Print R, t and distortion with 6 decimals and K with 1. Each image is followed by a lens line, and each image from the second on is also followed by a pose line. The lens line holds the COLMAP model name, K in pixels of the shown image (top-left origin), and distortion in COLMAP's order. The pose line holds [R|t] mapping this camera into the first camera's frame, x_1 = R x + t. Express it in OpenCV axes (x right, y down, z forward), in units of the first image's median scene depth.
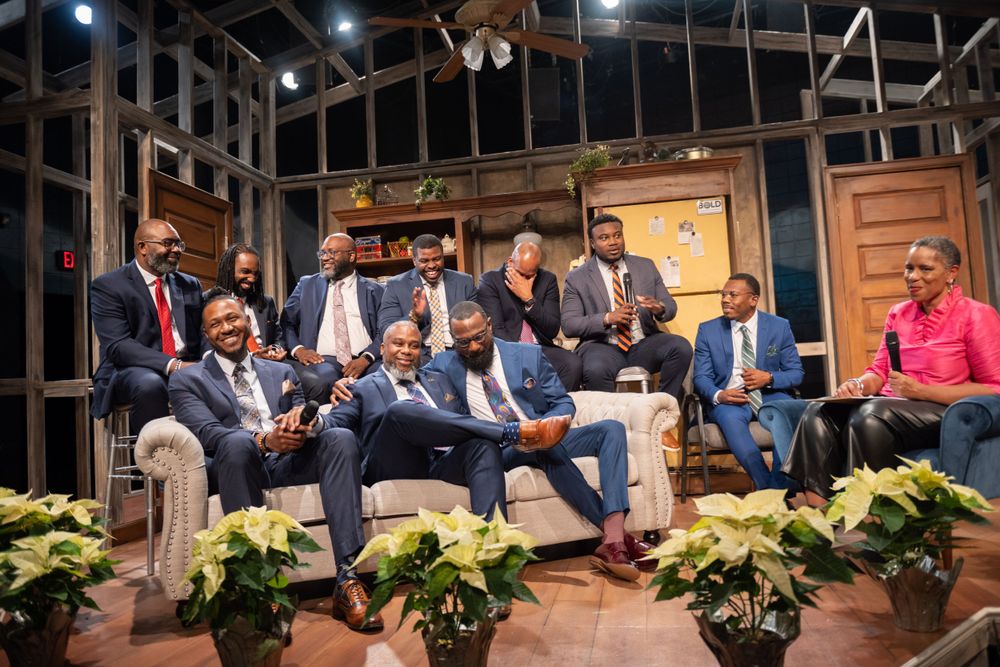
lens RADIAL K [[770.6, 0, 500.0], [0, 770.6, 333.5], [0, 0, 1]] dist [-0.019658, -0.005760]
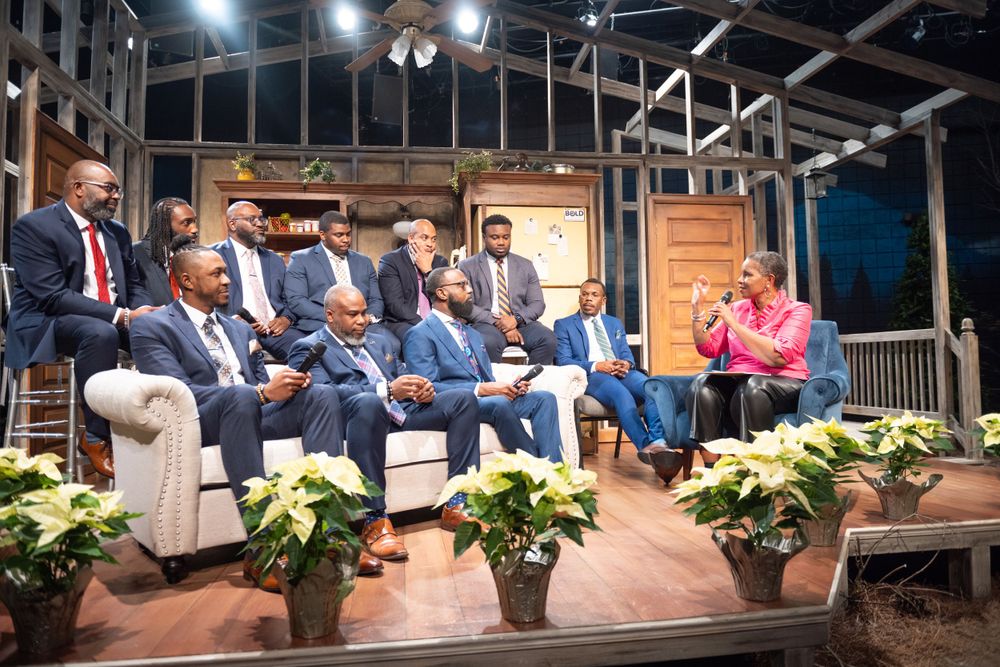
lens RADIAL K [[683.9, 0, 500.0], [0, 683.9, 333.5], [0, 0, 1]] dist [-0.017938, 0.001295]
pose [[0.944704, 0.052692, 0.323664, -0.151940], [-0.056370, 0.998408, 0.001993, 0.020480], [-0.323043, -0.020128, 0.946170, 0.028662]]
